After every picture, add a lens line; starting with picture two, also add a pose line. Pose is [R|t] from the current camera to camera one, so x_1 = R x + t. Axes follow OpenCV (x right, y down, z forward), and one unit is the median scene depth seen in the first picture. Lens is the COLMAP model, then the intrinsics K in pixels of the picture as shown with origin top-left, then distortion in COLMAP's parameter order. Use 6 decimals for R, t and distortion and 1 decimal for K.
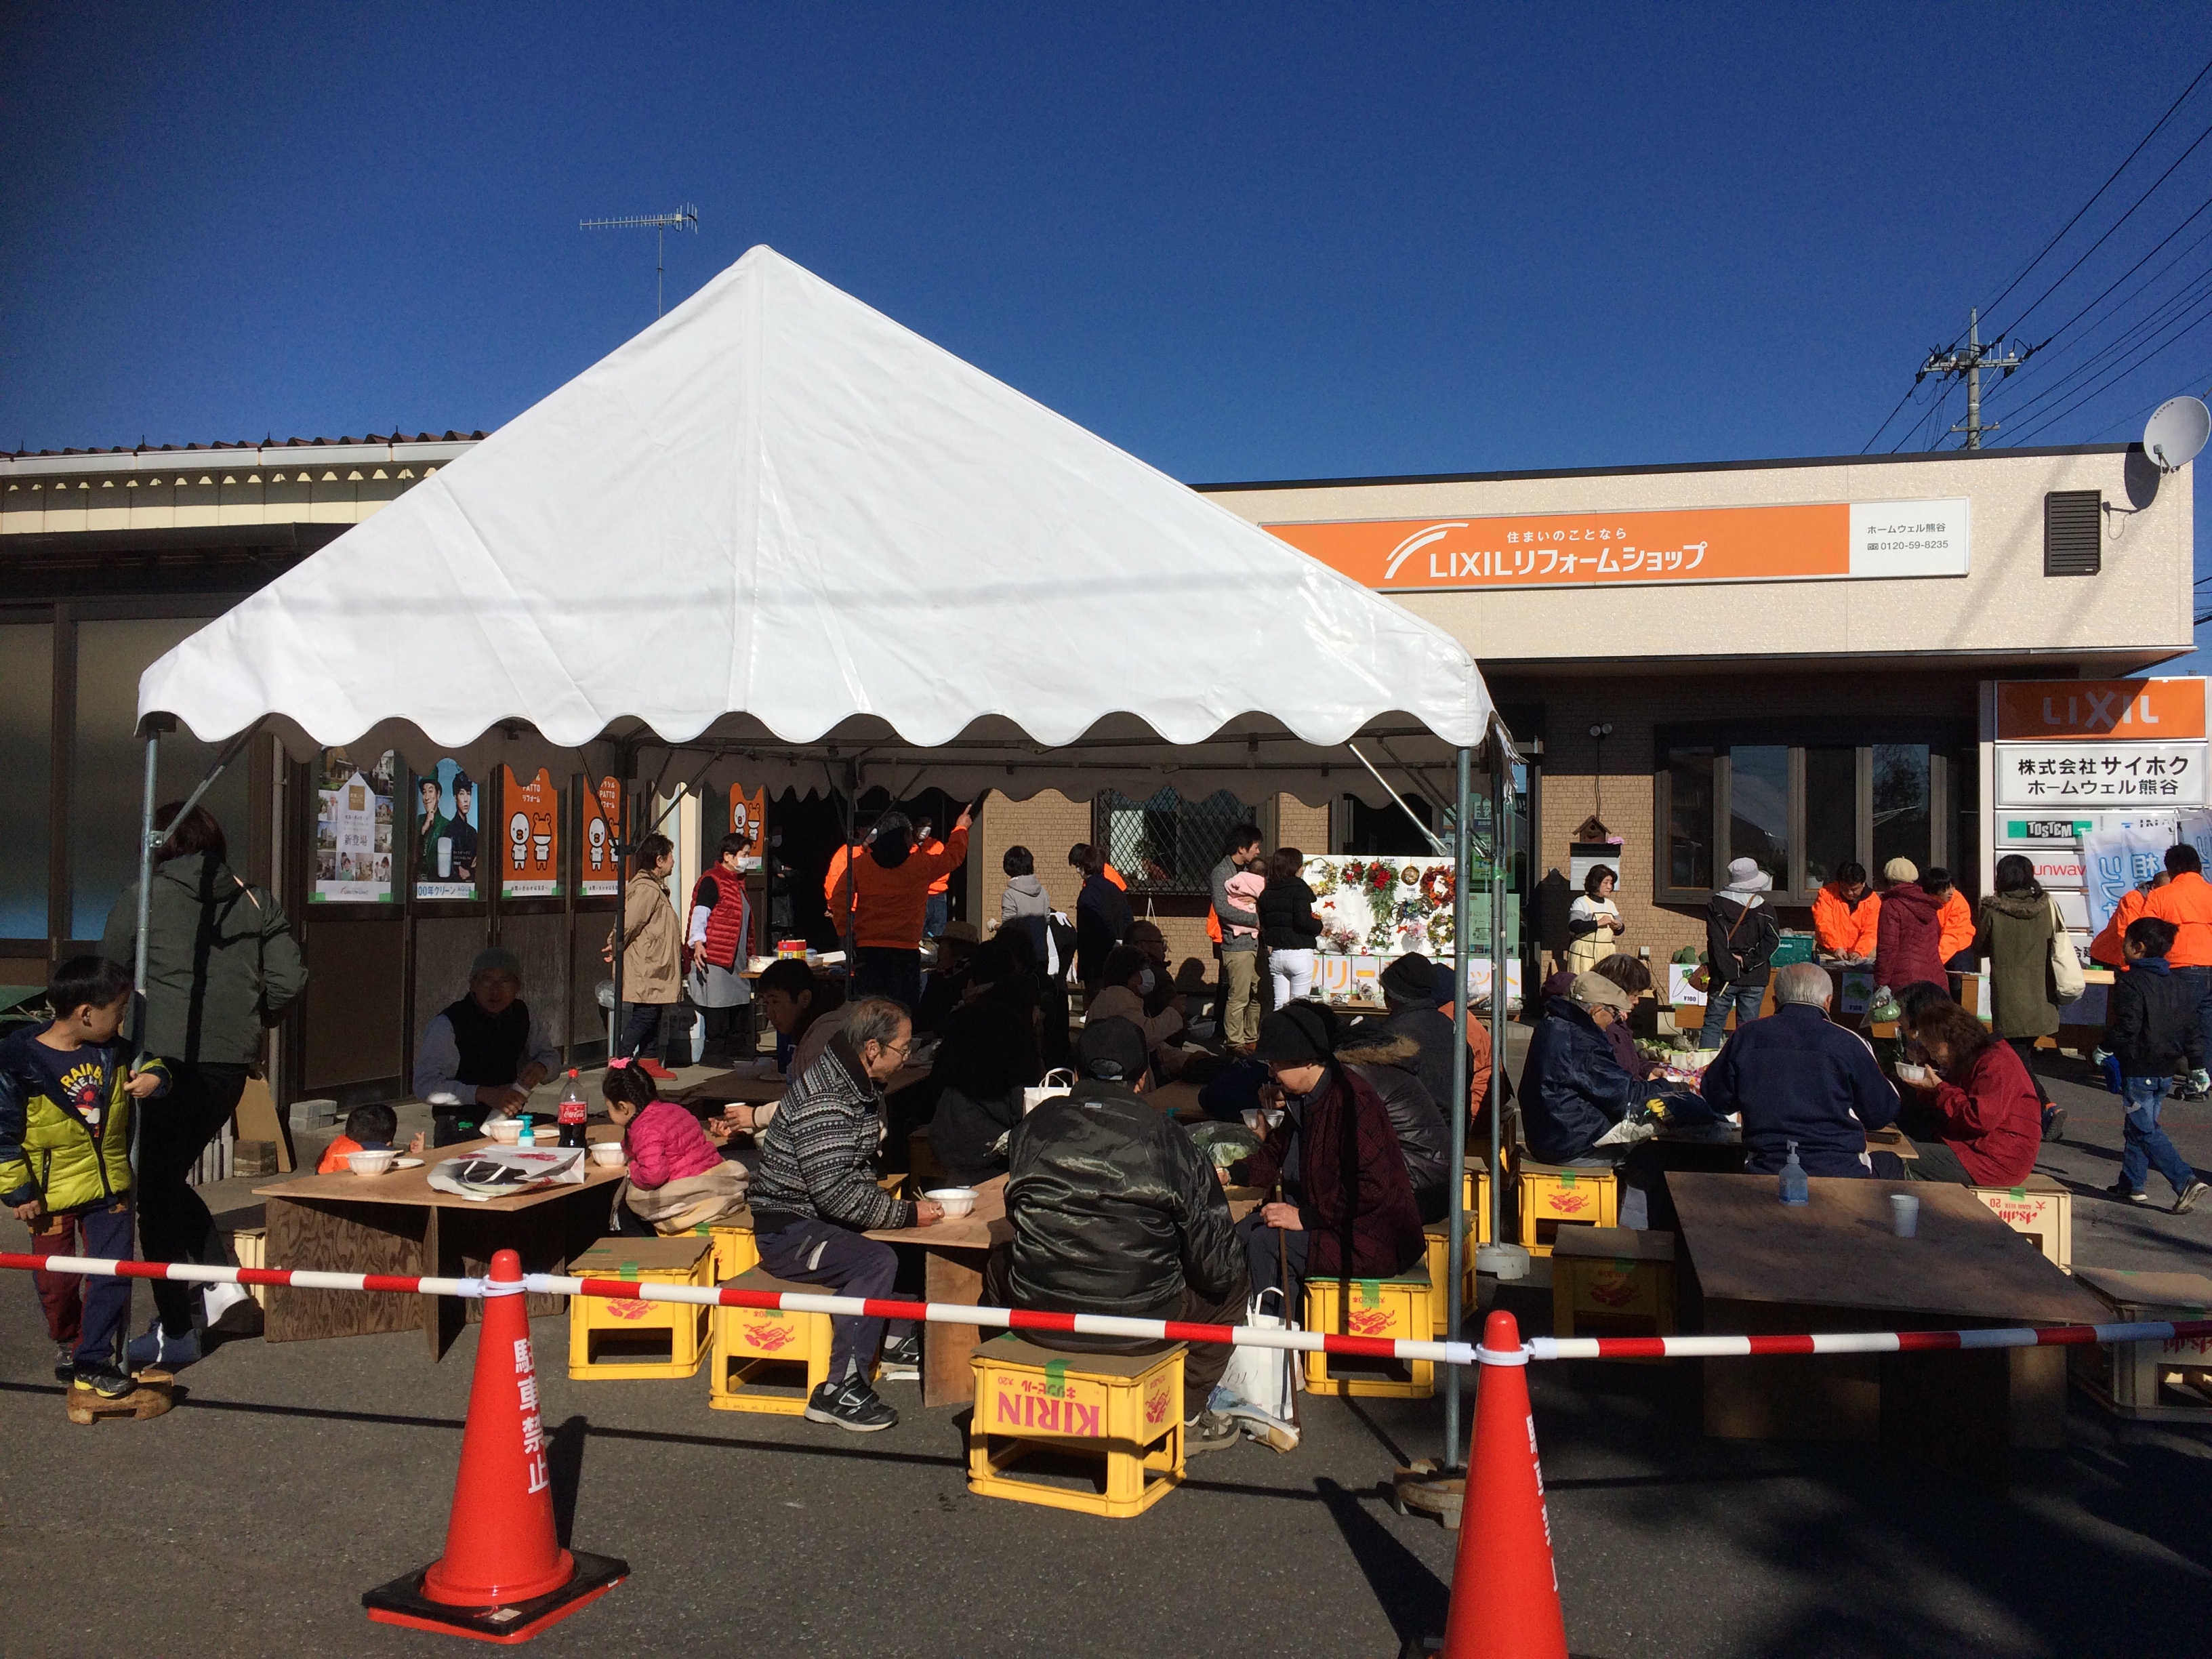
lens RADIAL K [[1879.0, 0, 1106.0], [0, 1879.0, 829.5], [0, 0, 1]] dist [0.006352, -0.010287]
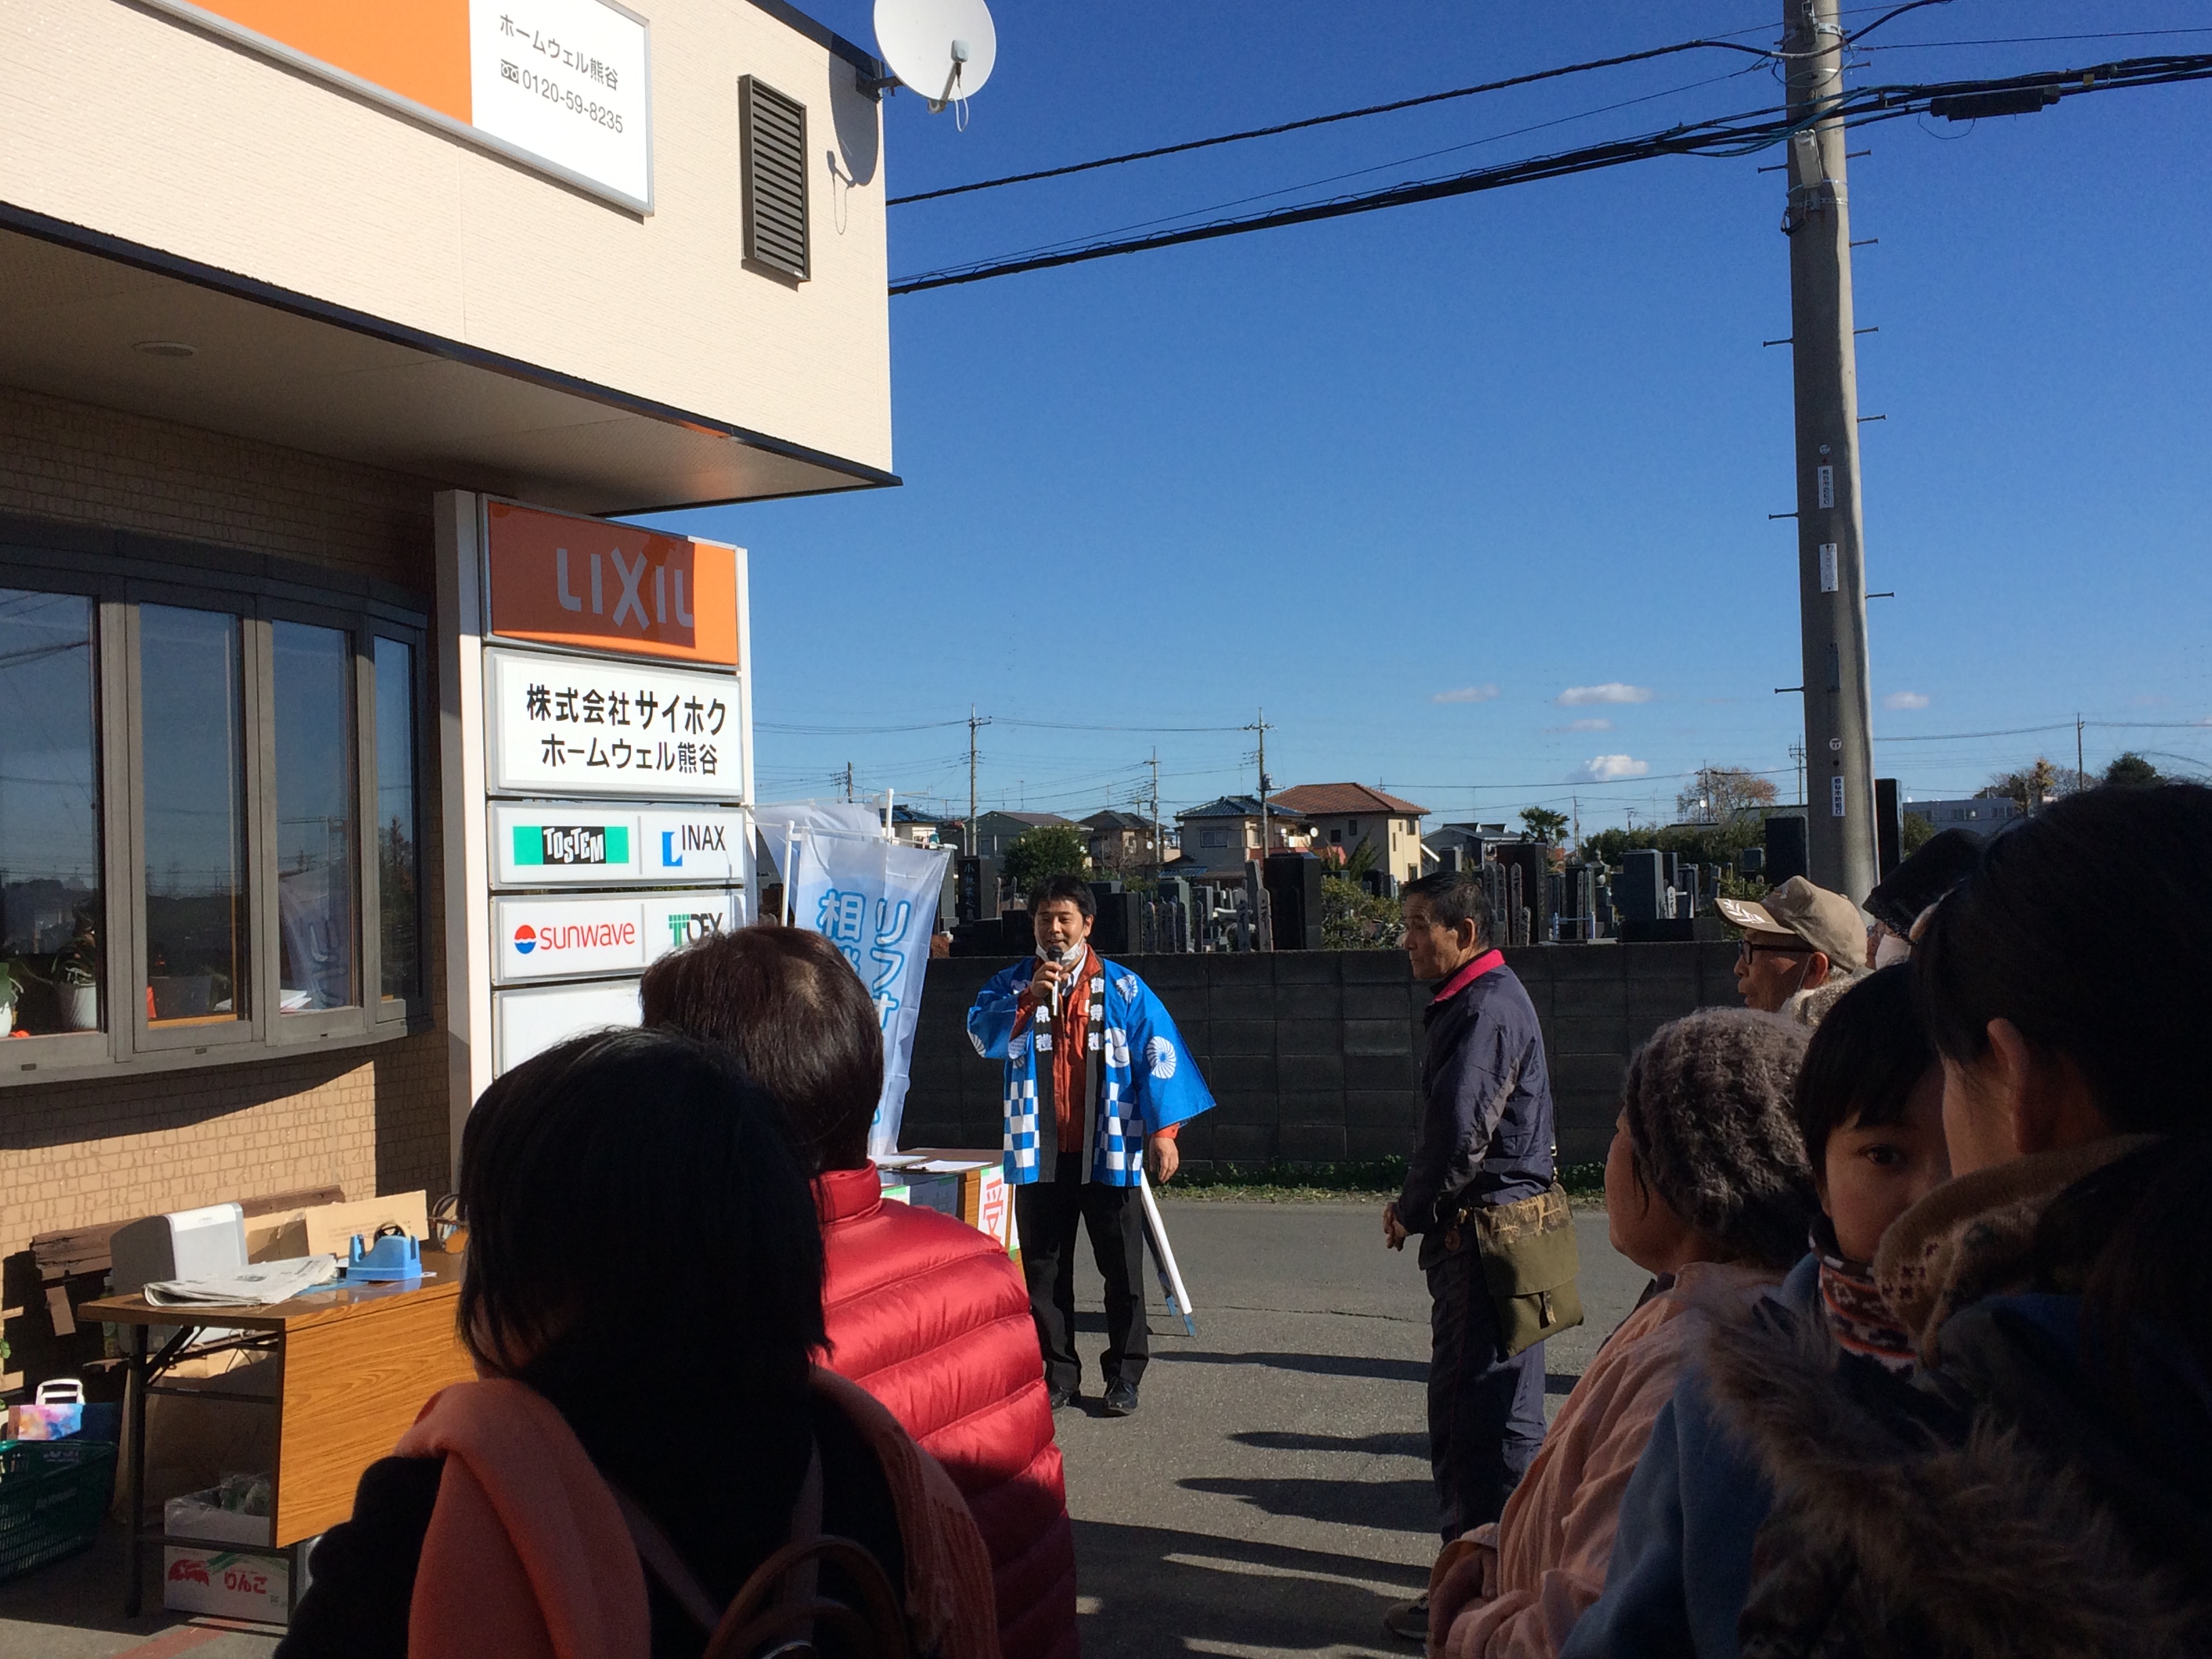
lens RADIAL K [[2310.3, 0, 1096.9], [0, 2310.3, 780.7], [0, 0, 1]] dist [0.046945, -0.022552]
pose [[0.188825, 0.027574, 0.981624, -0.010628], [0.008181, 0.999527, -0.029651, 0.001783], [-0.981977, 0.013630, 0.188510, 0.777467]]
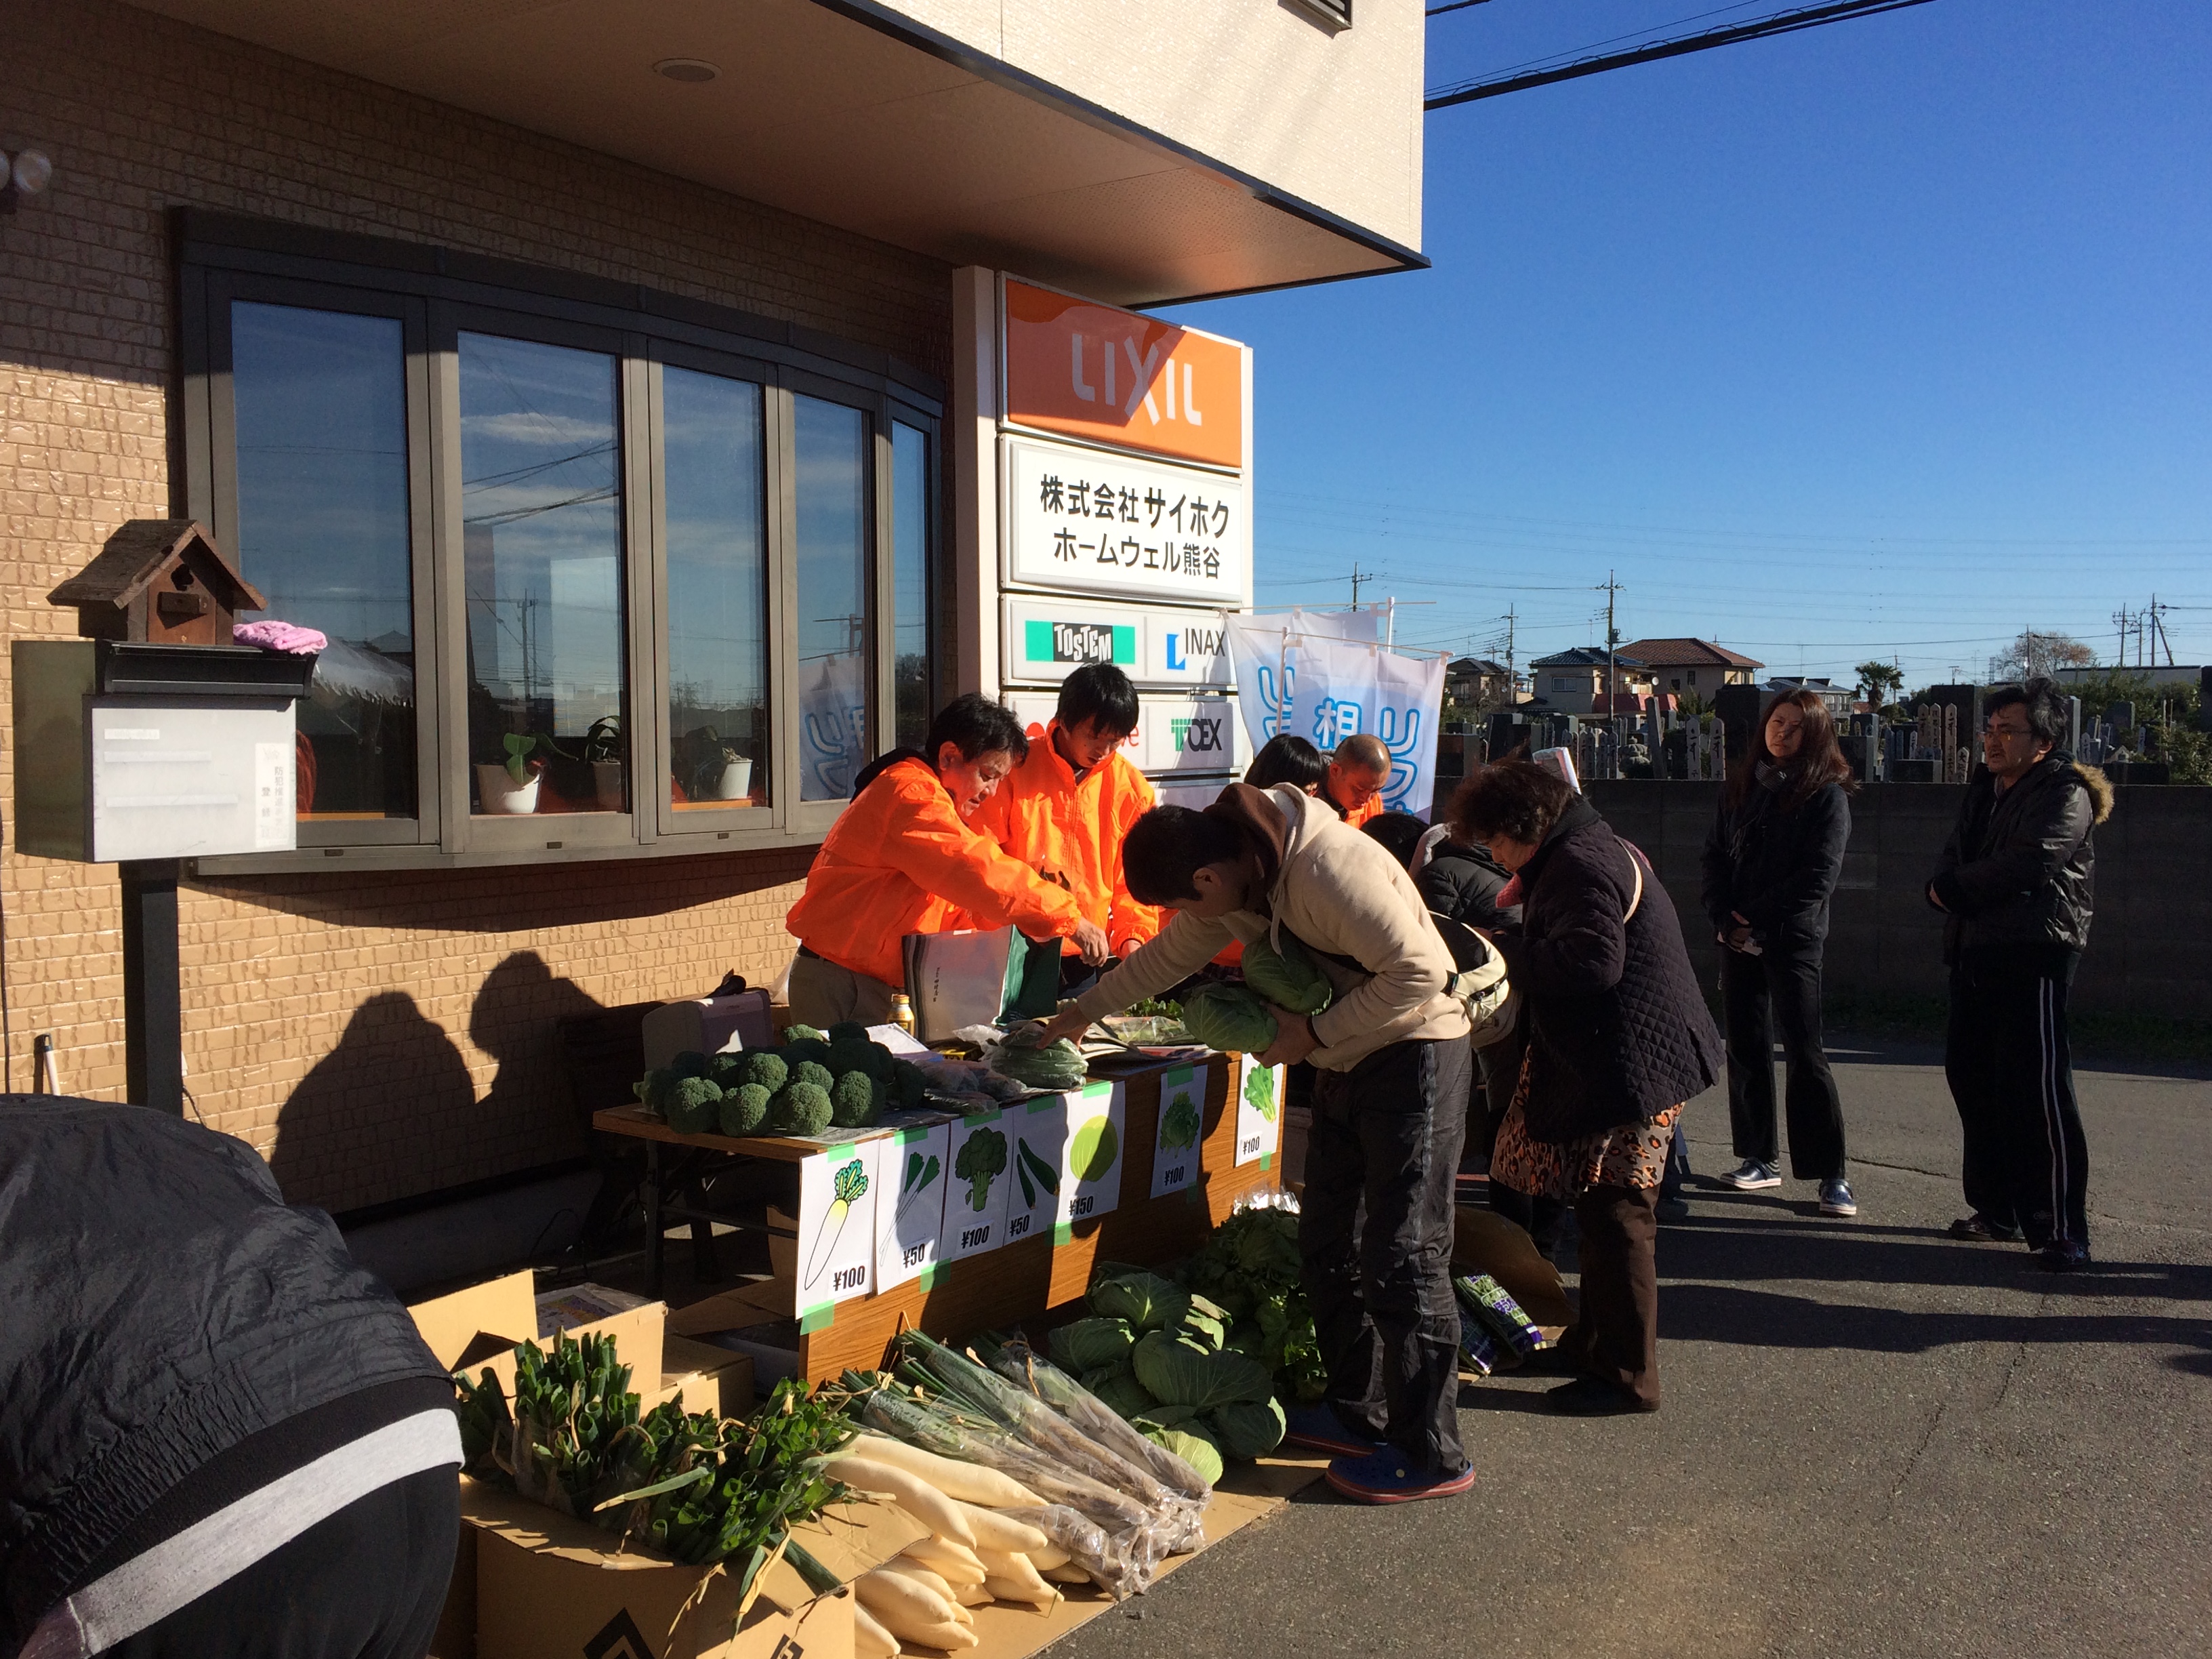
lens RADIAL K [[1947.6, 0, 1106.0], [0, 1947.6, 829.5], [0, 0, 1]] dist [0.054850, -0.000346]
pose [[0.359593, -0.062058, 0.931044, 0.081730], [-0.021232, 0.996984, 0.074653, 0.009037], [-0.932868, -0.046612, 0.357190, 0.833553]]
